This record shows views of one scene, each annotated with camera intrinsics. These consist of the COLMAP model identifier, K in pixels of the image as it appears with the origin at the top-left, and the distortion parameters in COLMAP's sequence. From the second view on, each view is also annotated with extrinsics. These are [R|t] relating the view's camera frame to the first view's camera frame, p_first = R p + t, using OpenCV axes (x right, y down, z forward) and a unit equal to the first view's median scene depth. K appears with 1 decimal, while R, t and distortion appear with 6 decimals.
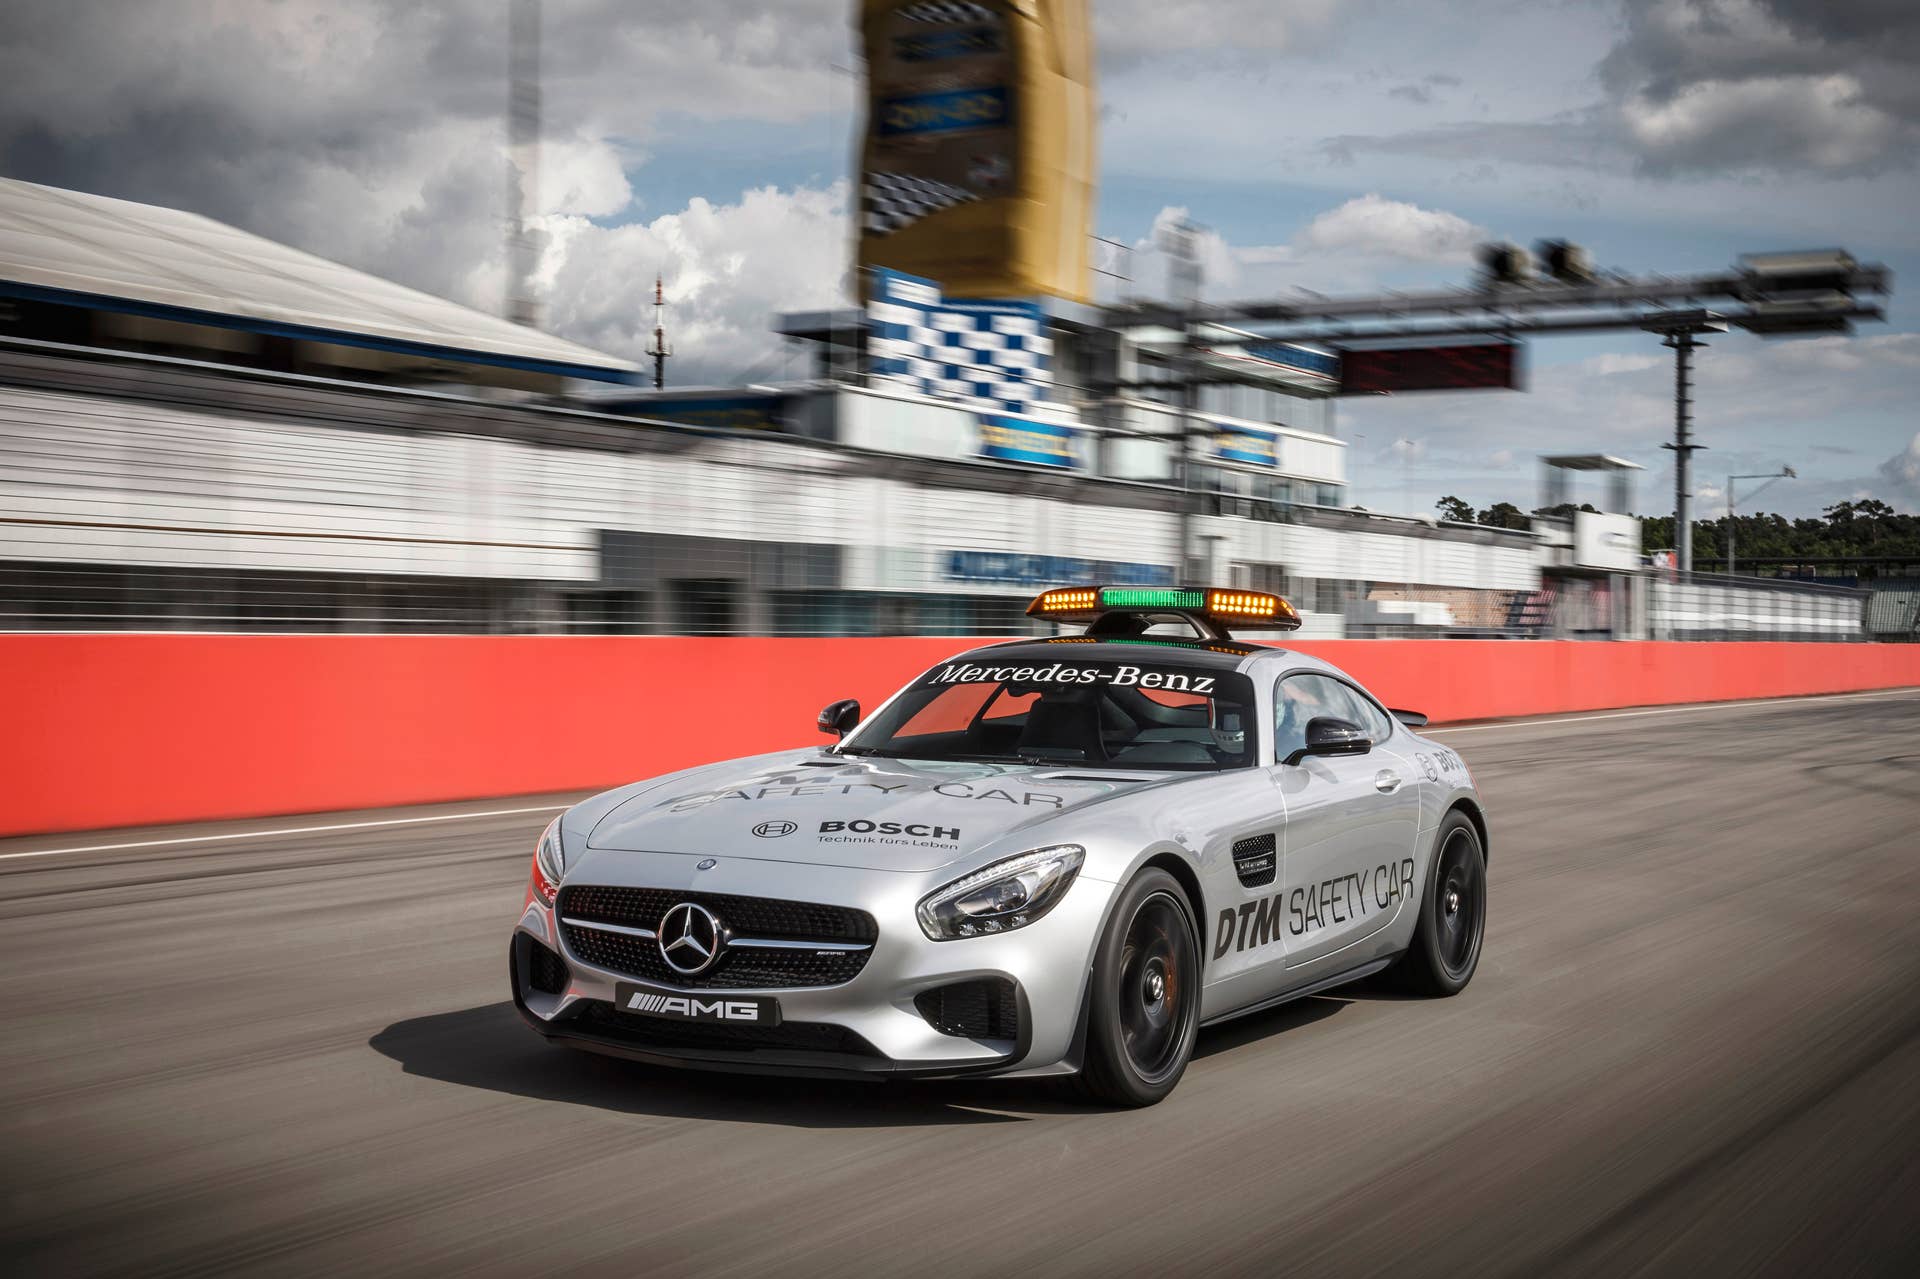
lens RADIAL K [[3280.9, 0, 958.3], [0, 3280.9, 638.2], [0, 0, 1]] dist [0.252381, 0.000000]
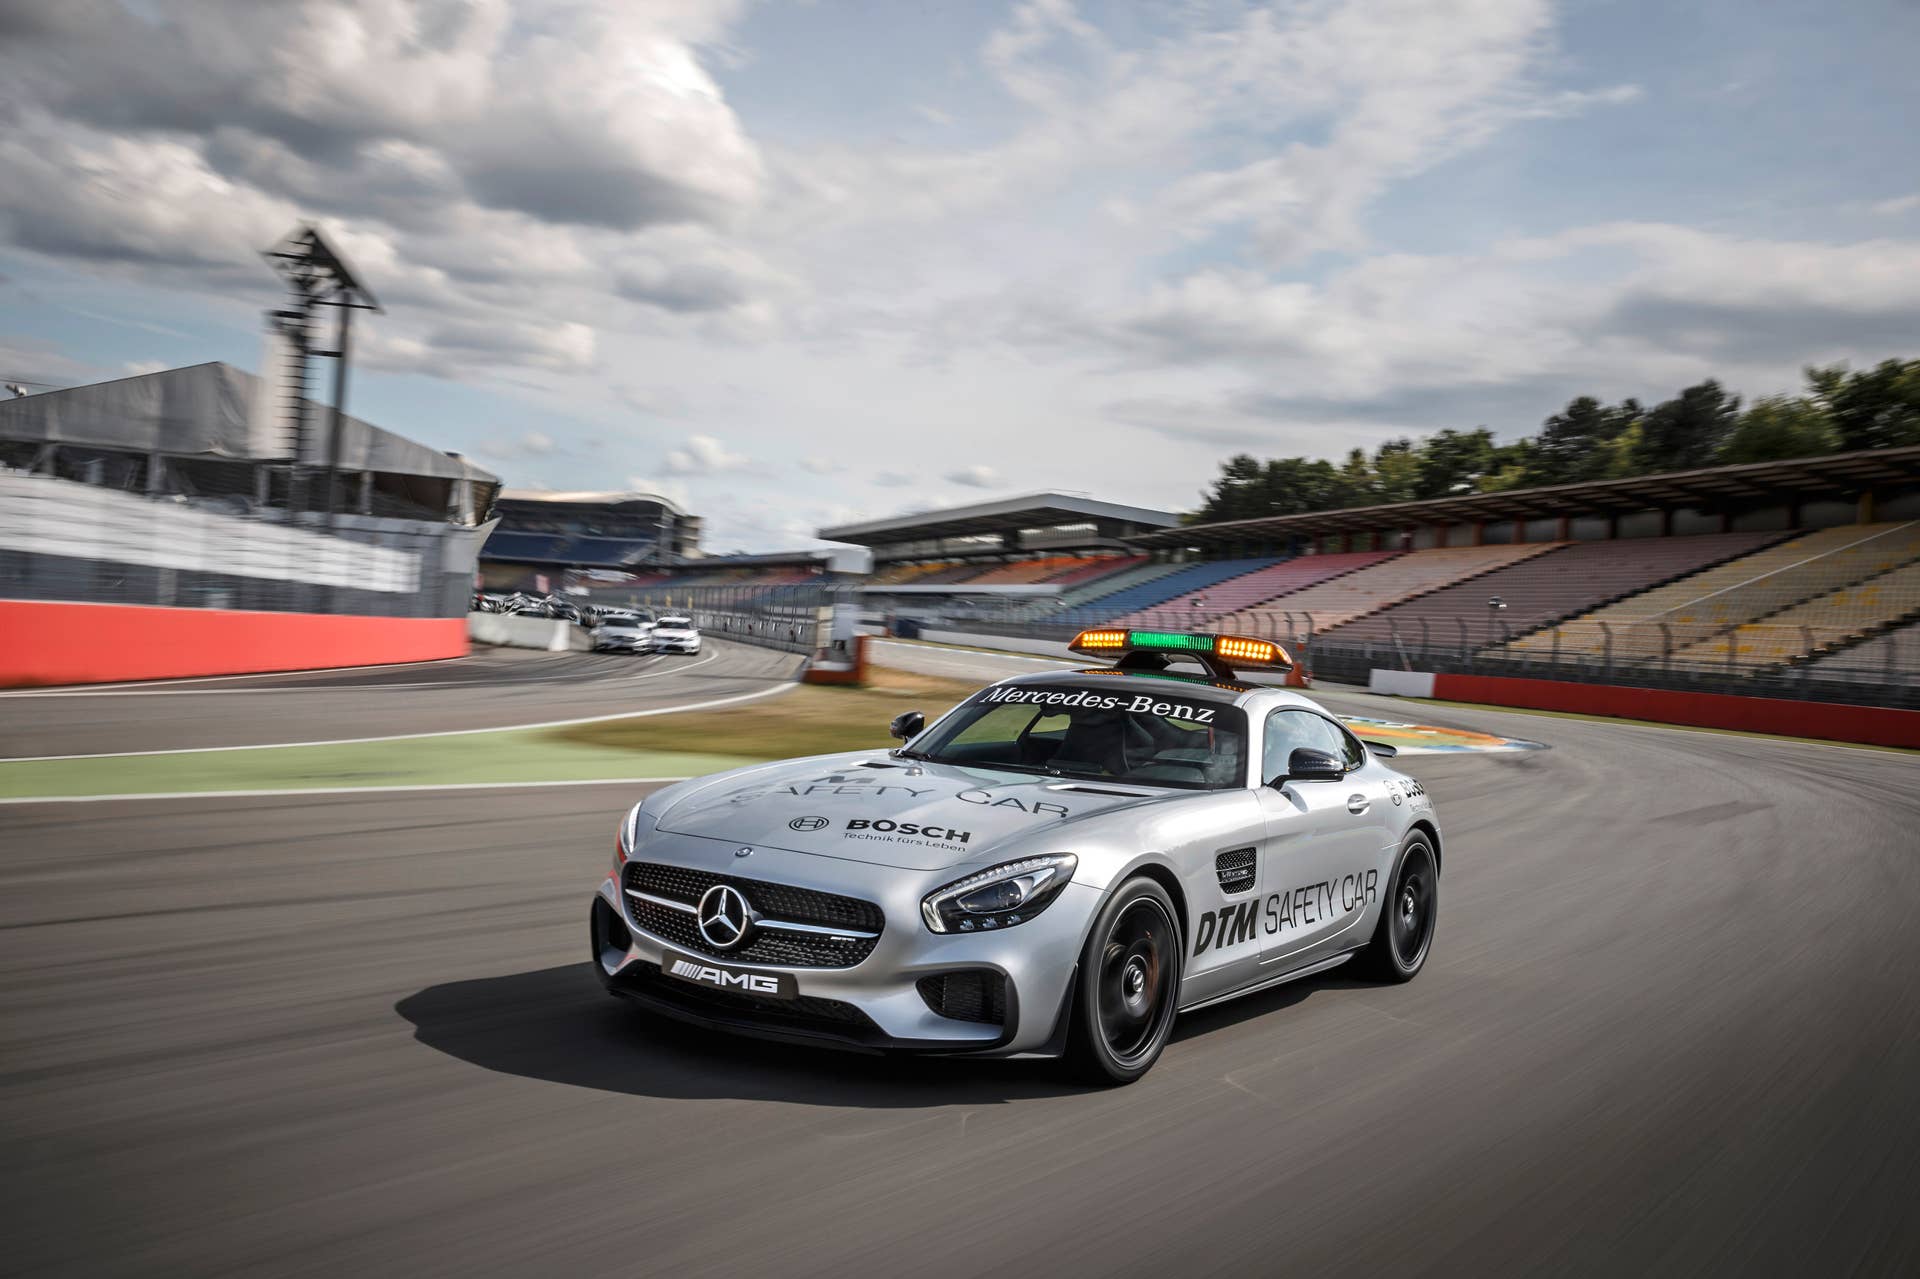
lens RADIAL K [[2153.7, 0, 947.4], [0, 2153.7, 637.7], [0, 0, 1]] dist [0.044401, 0.000000]
pose [[0.996083, 0.050318, -0.072711, 0.039130], [-0.051184, 0.998638, -0.010093, -0.001280], [0.072104, 0.013775, 0.997302, 0.229811]]
